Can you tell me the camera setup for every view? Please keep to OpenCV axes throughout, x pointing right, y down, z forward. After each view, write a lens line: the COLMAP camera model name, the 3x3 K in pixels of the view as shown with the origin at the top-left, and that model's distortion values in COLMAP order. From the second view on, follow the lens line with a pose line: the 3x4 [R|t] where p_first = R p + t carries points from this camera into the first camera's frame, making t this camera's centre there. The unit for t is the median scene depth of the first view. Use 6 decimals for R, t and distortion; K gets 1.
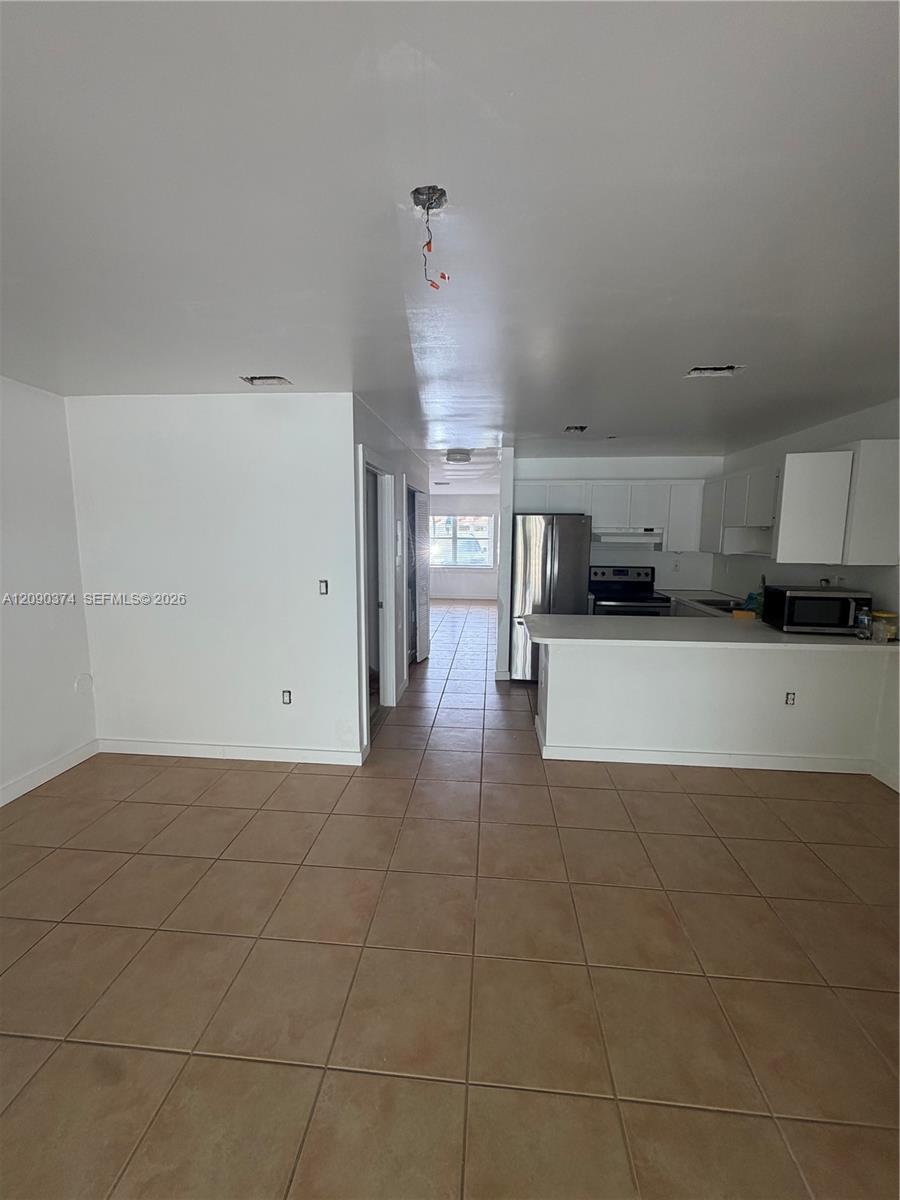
lens RADIAL K [[478.1, 0, 449.5], [0, 478.1, 594.7], [0, 0, 1]] dist [0.001661, 0.000057]
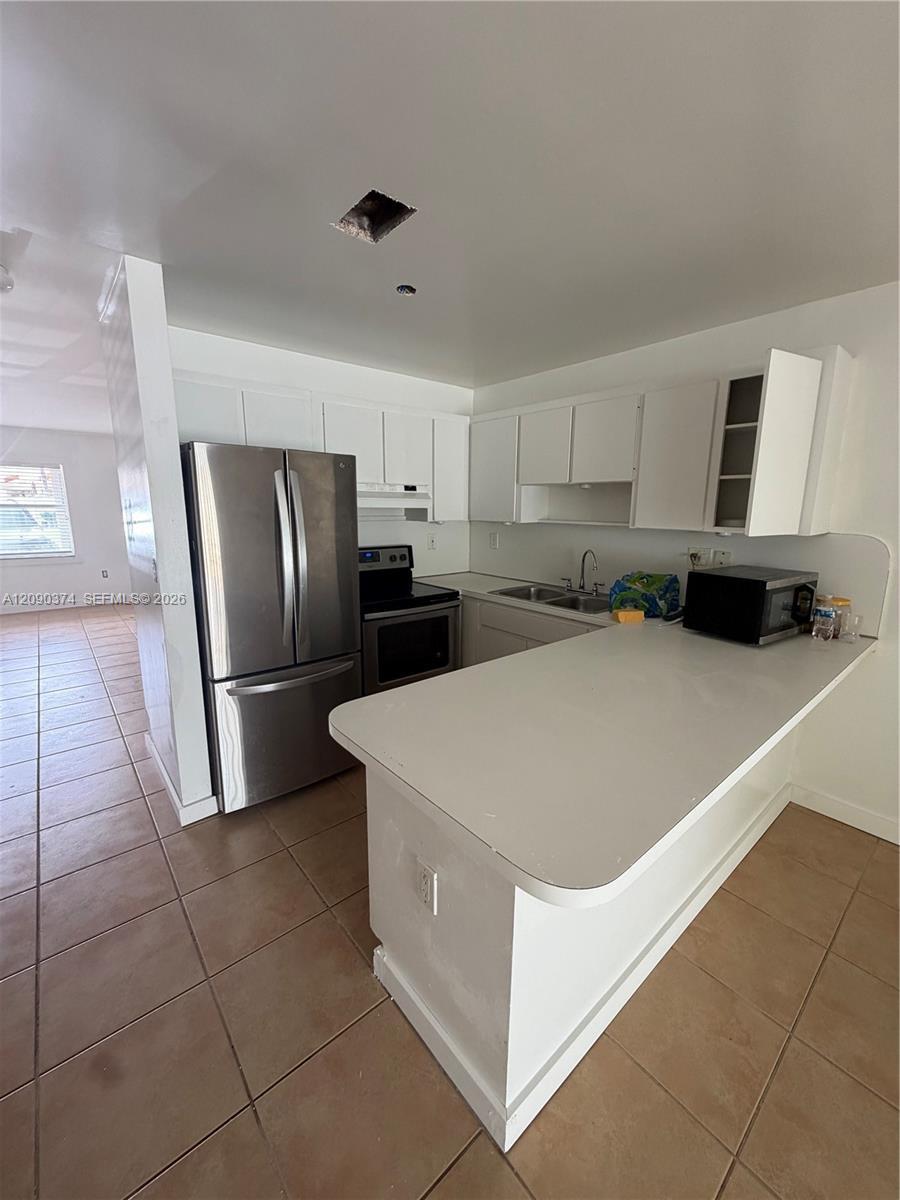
lens RADIAL K [[478.1, 0, 449.5], [0, 478.1, 594.7], [0, 0, 1]] dist [0.001661, 0.000057]
pose [[0.703393, -0.127932, 0.699193, -0.010573], [0.084792, 0.991748, 0.096159, -0.051192], [-0.705725, -0.008351, 0.708437, 0.509170]]
